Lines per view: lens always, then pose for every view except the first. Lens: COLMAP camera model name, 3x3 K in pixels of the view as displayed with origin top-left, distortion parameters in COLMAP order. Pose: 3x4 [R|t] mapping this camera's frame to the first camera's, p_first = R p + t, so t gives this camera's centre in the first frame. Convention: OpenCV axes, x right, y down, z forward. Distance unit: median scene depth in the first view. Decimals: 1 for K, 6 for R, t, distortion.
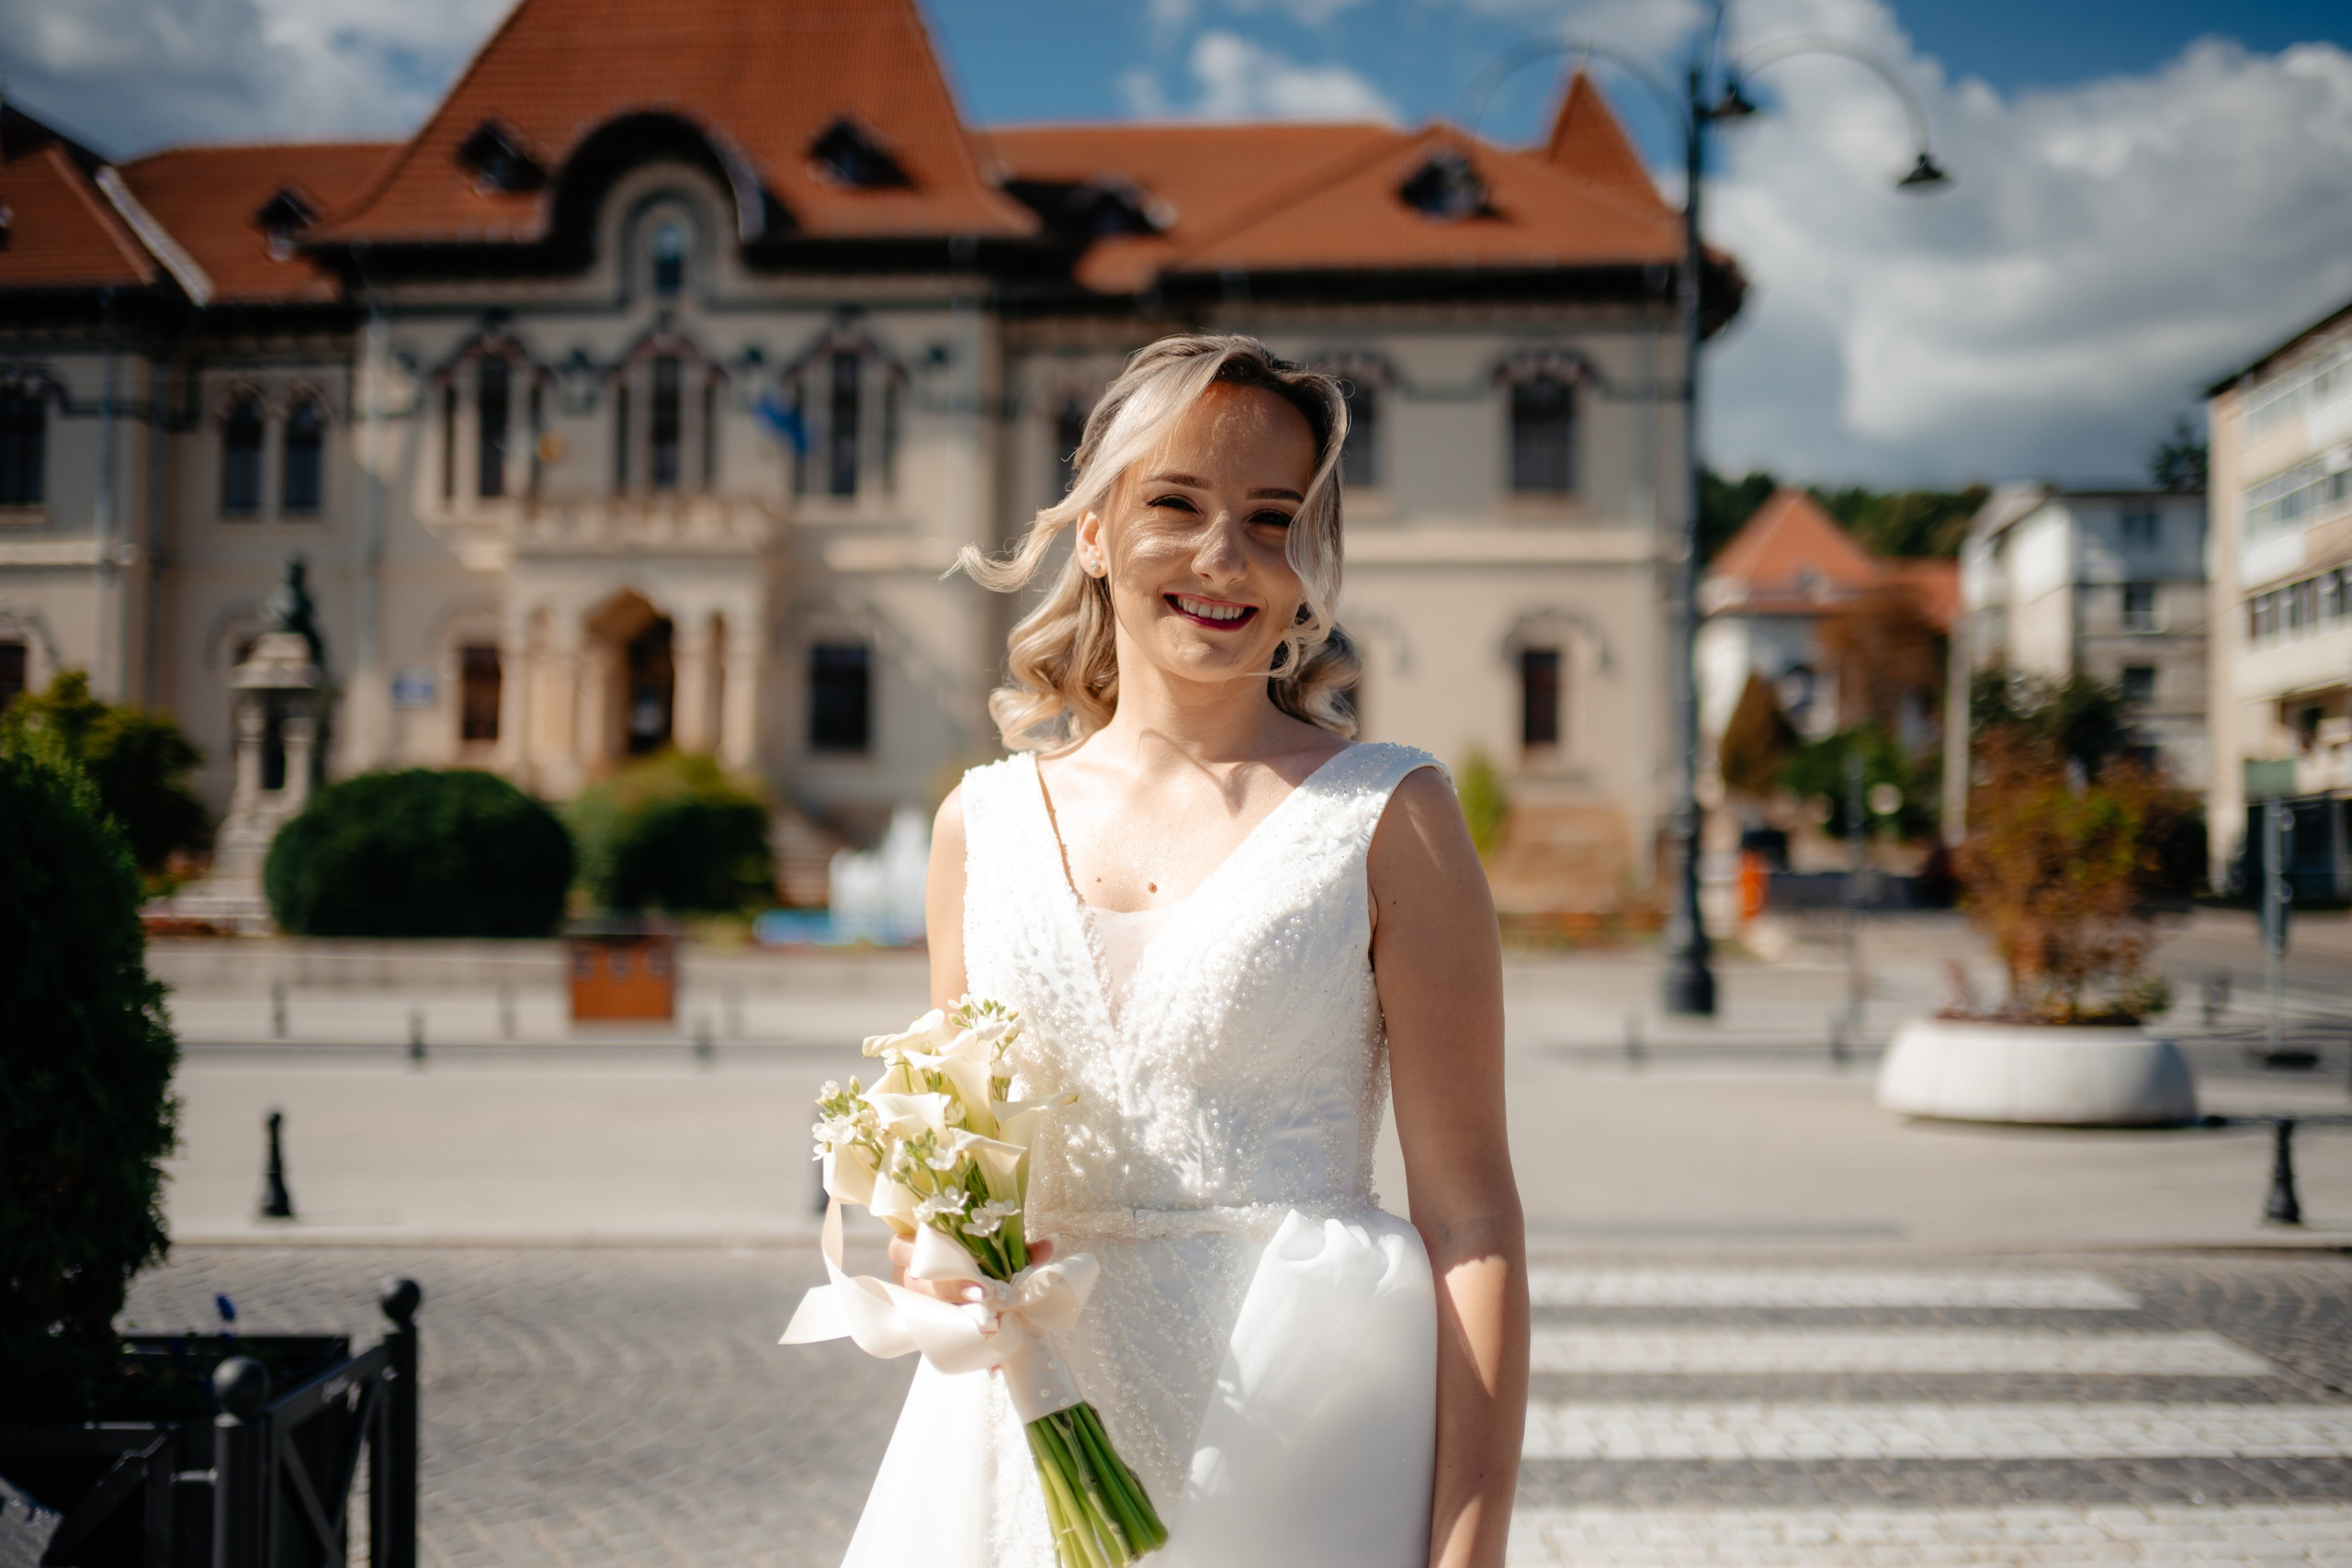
lens RADIAL K [[2406.0, 0, 1140.2], [0, 2406.0, 777.0], [0, 0, 1]] dist [-0.014669, 0.012407]
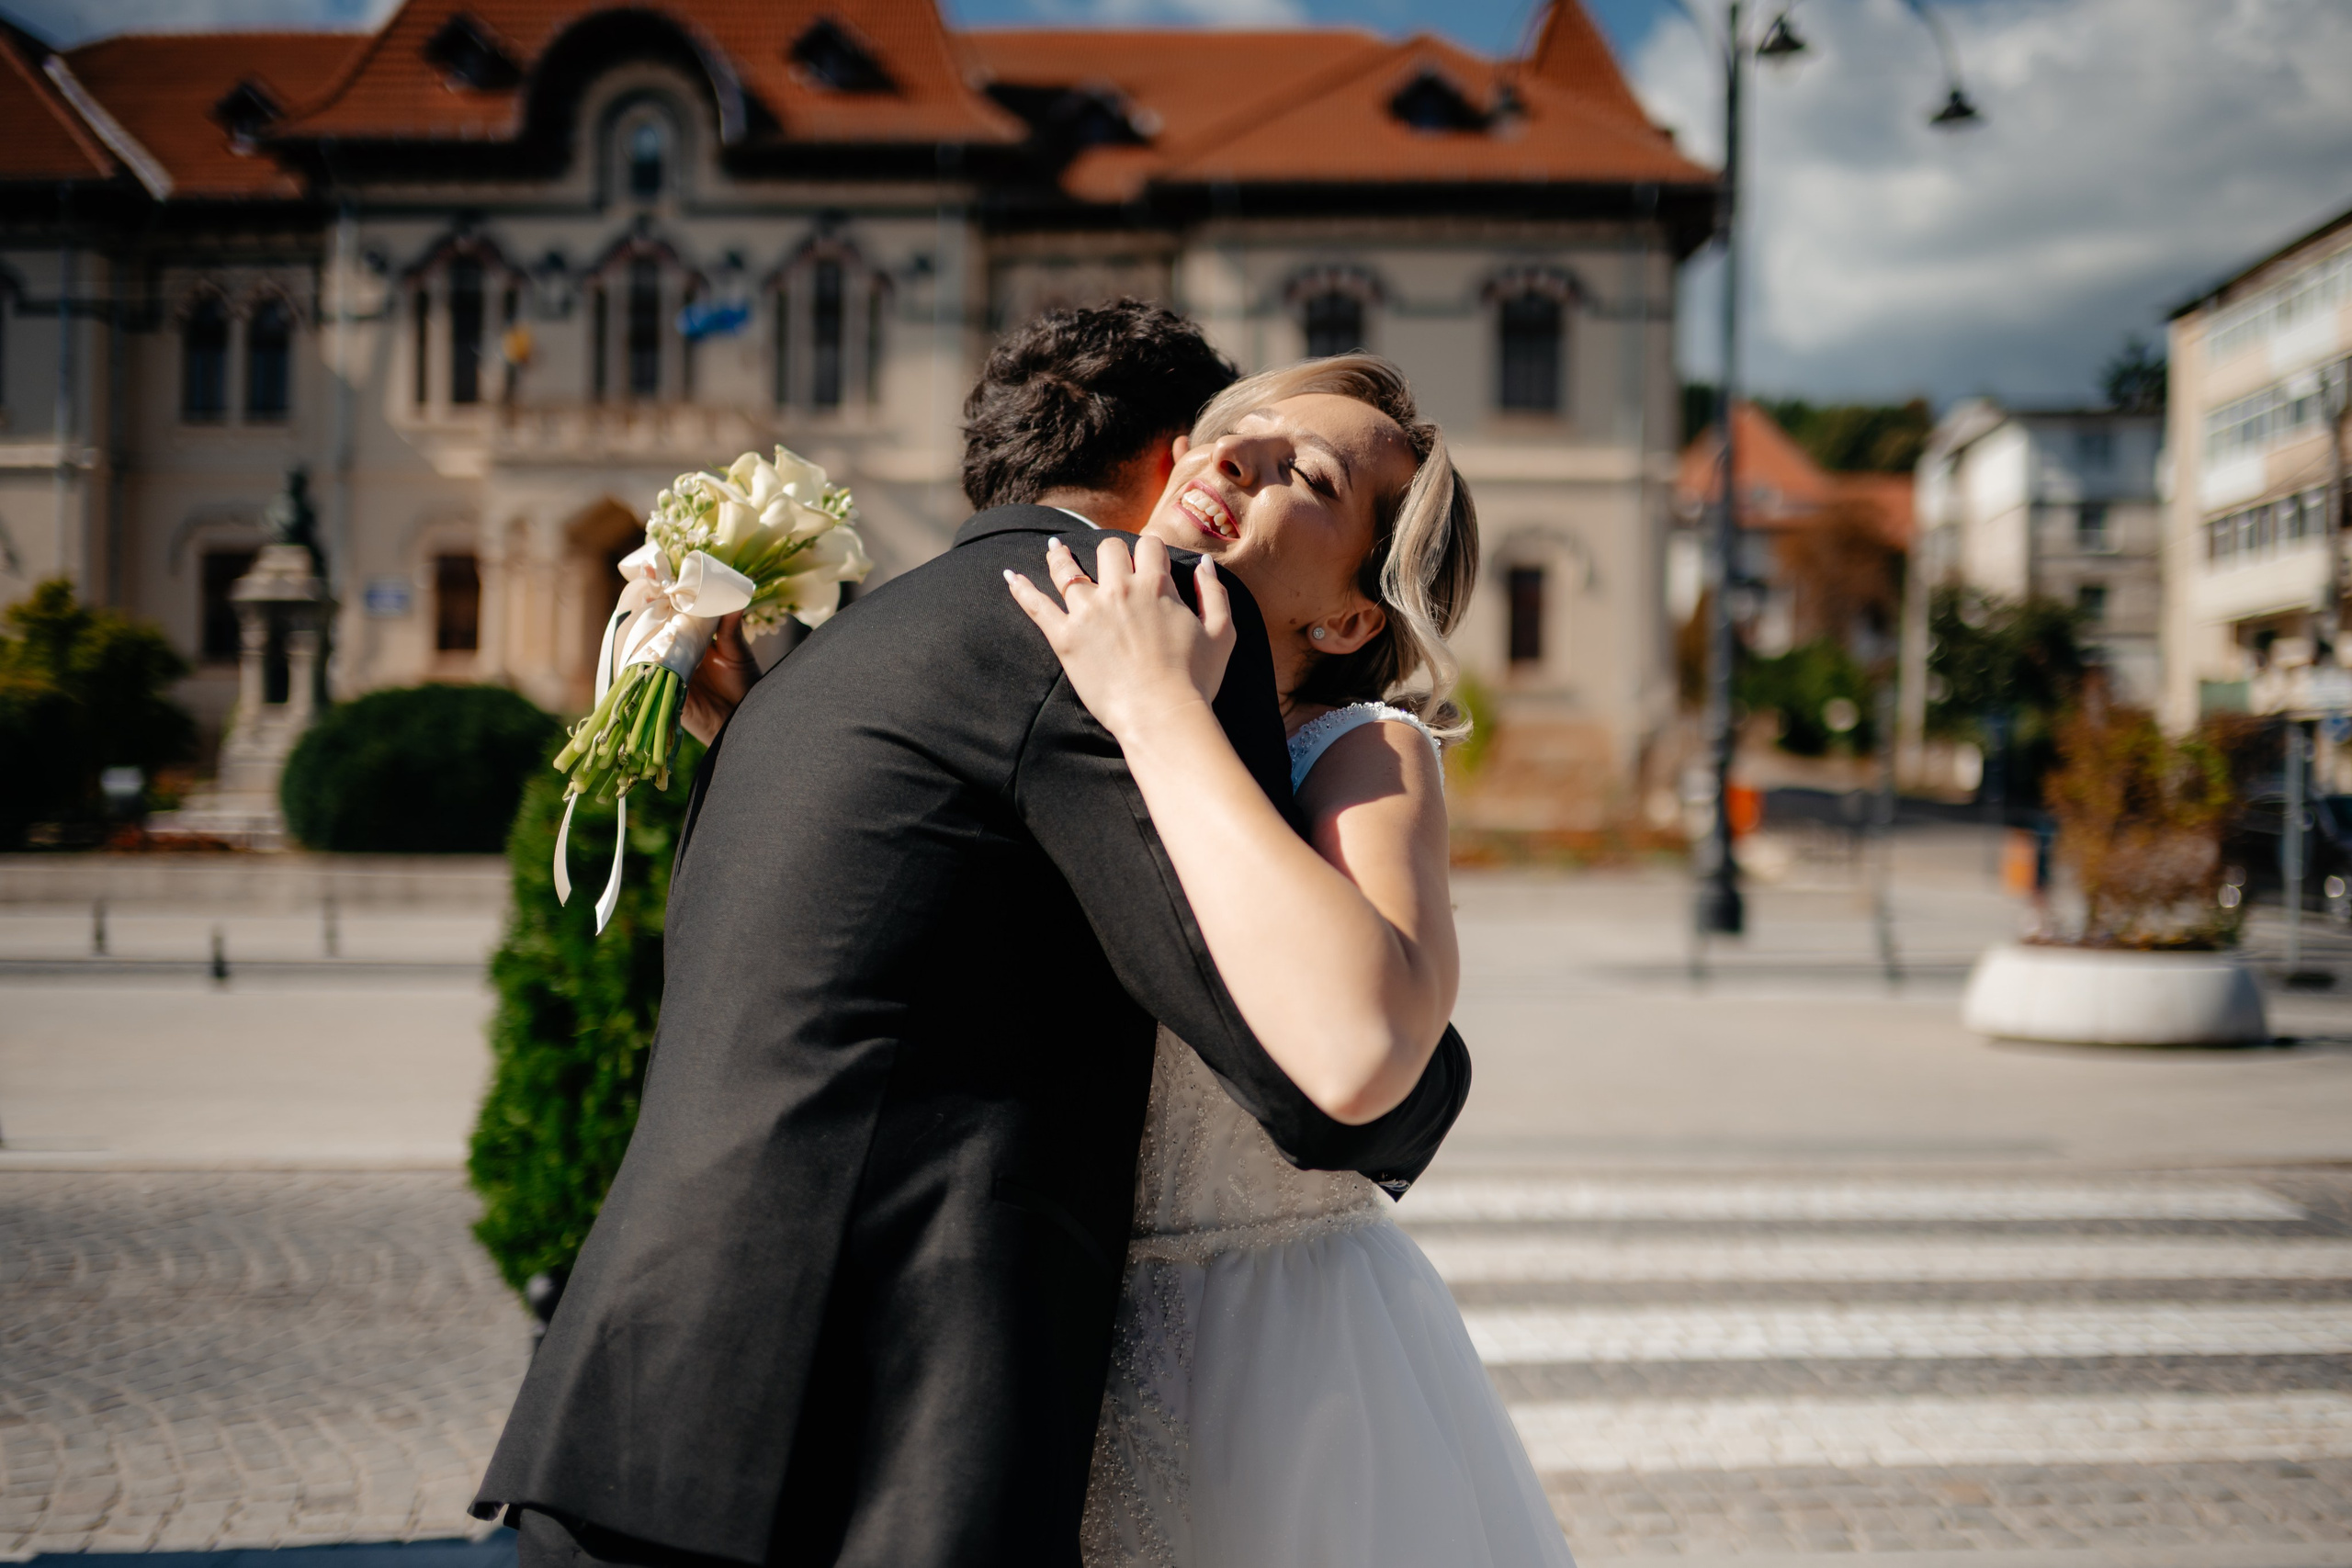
lens RADIAL K [[2436.0, 0, 1176.0], [0, 2436.0, 784.0], [0, 0, 1]] dist [-0.011501, -0.004311]
pose [[0.998881, 0.003772, 0.047138, -0.026653], [-0.005702, 0.999148, 0.040874, -0.003213], [-0.046943, -0.041097, 0.998052, -0.012326]]
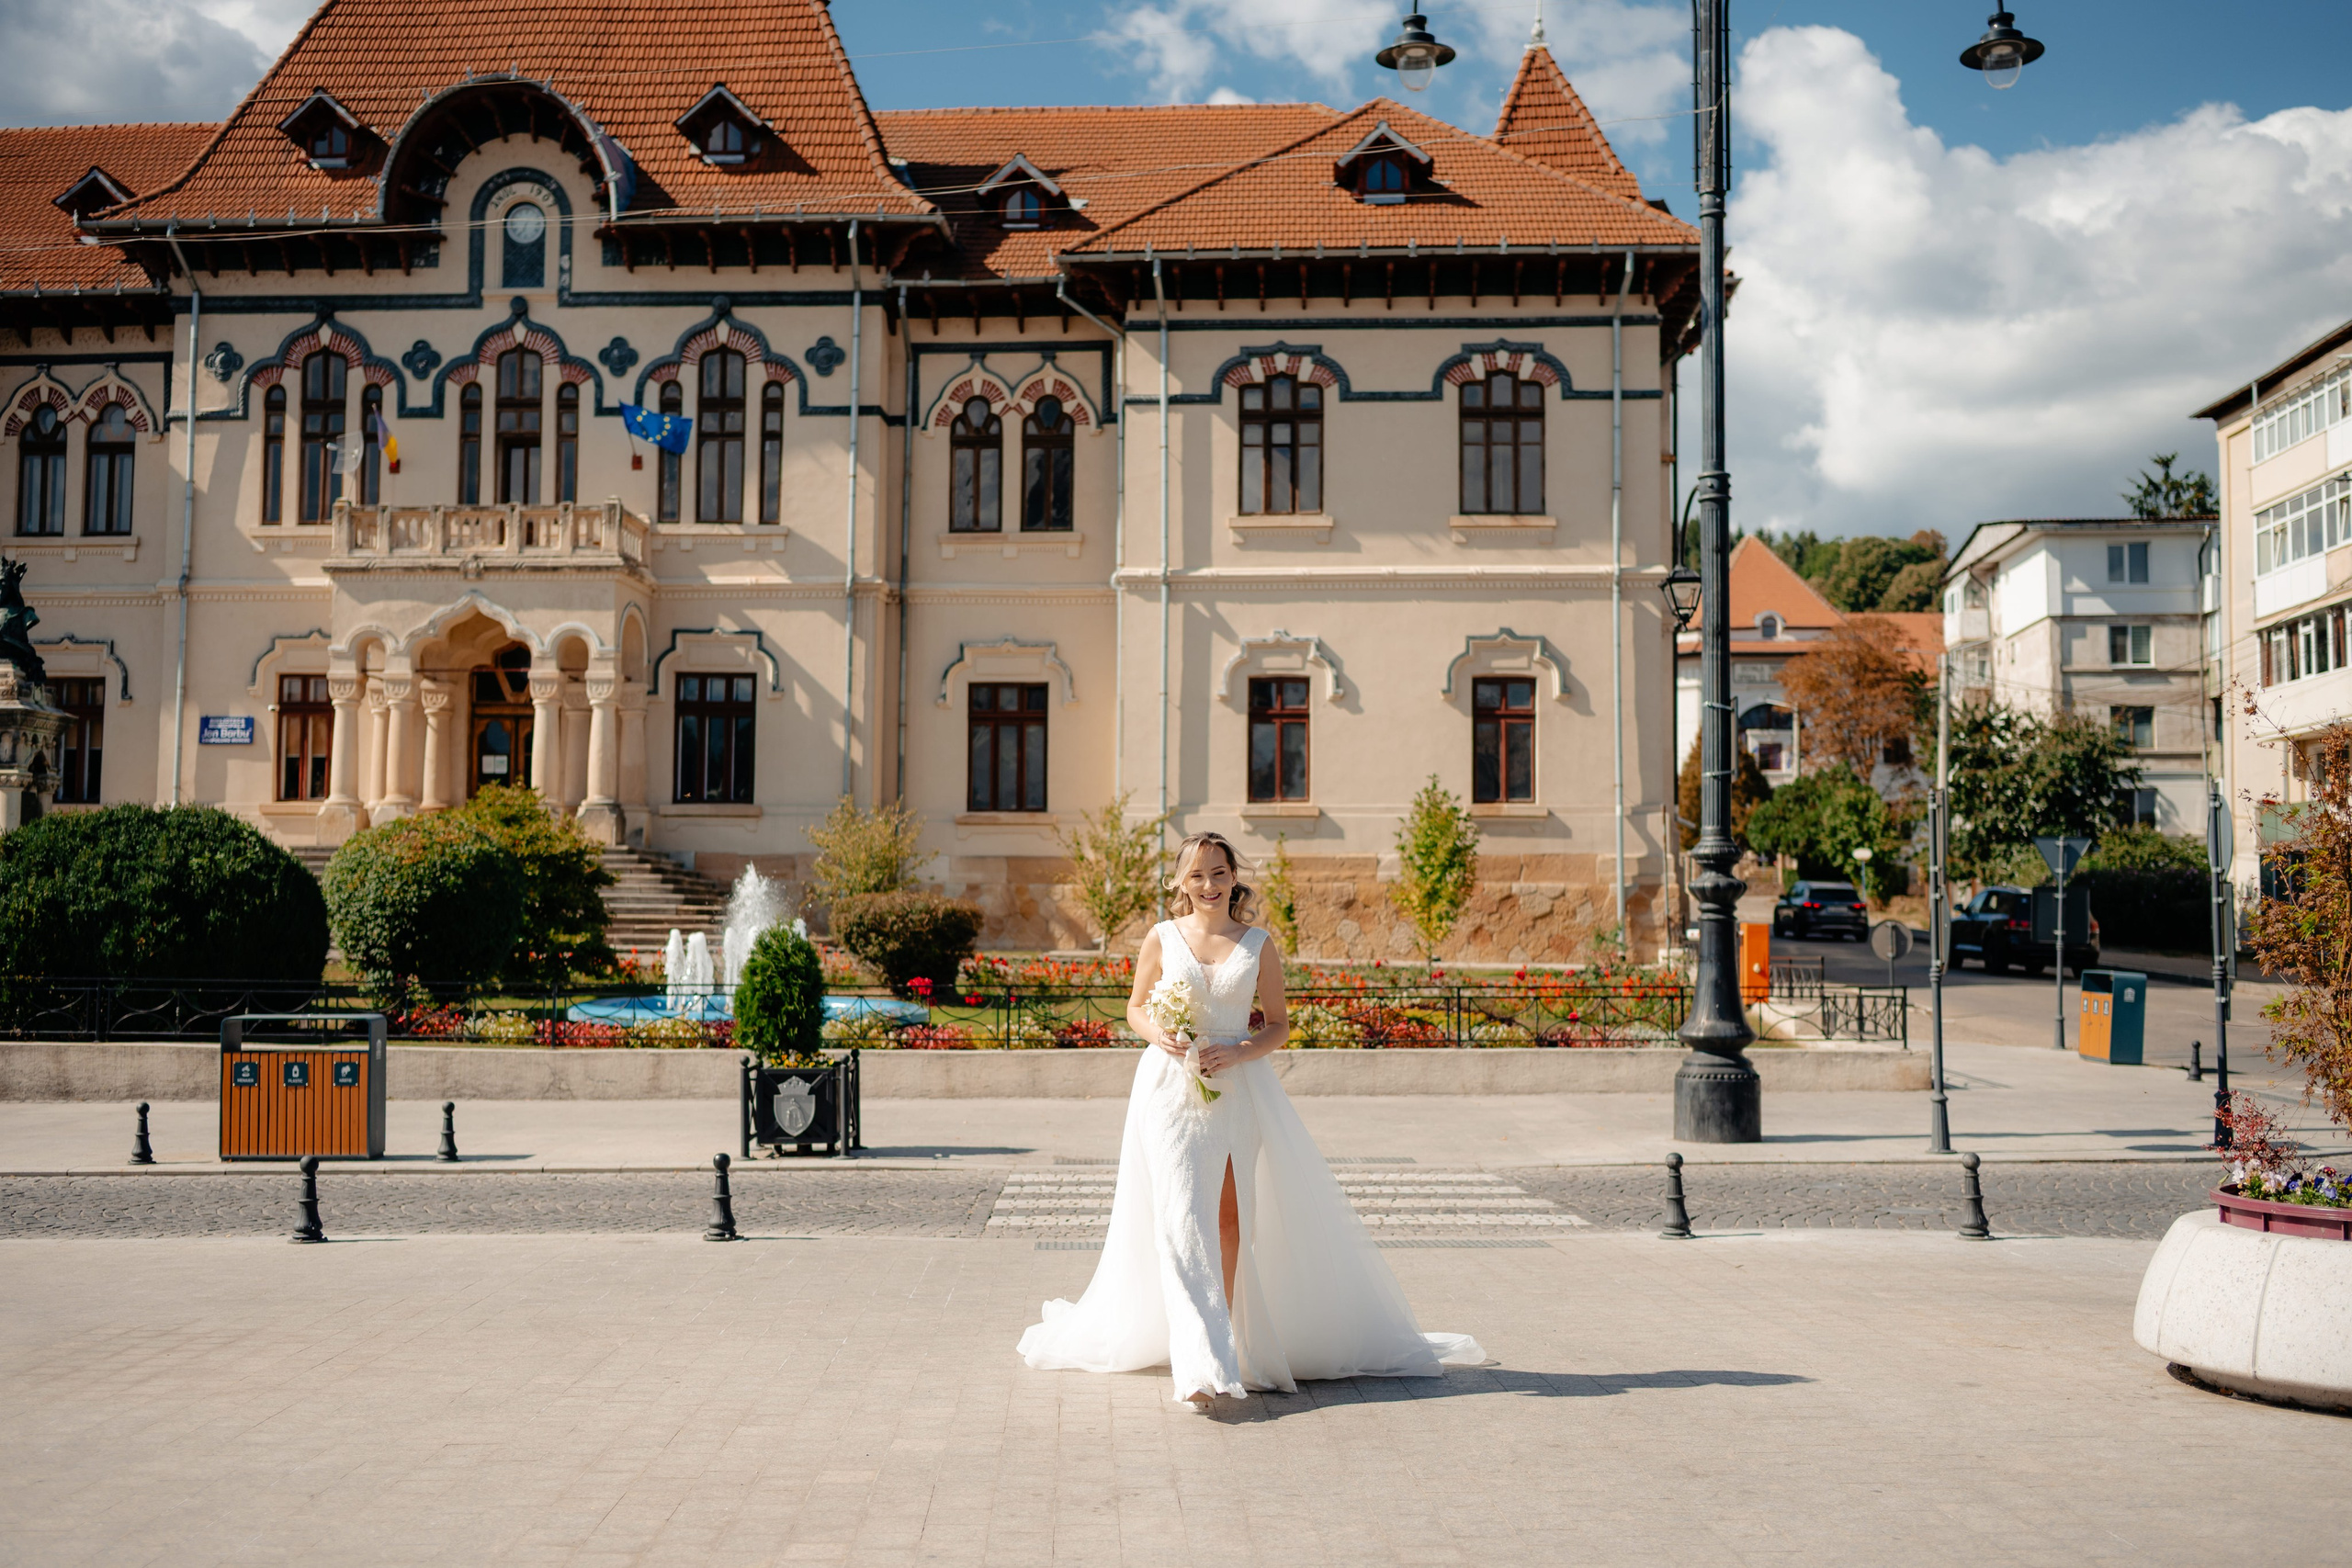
lens RADIAL K [[2370.0, 0, 1166.3], [0, 2370.0, 763.4], [0, 0, 1]] dist [-0.008543, 0.008134]
pose [[0.999583, -0.001882, 0.028819, 0.016343], [0.002758, 0.999535, -0.030371, 0.002874], [-0.028749, 0.030438, 0.999123, 0.126116]]
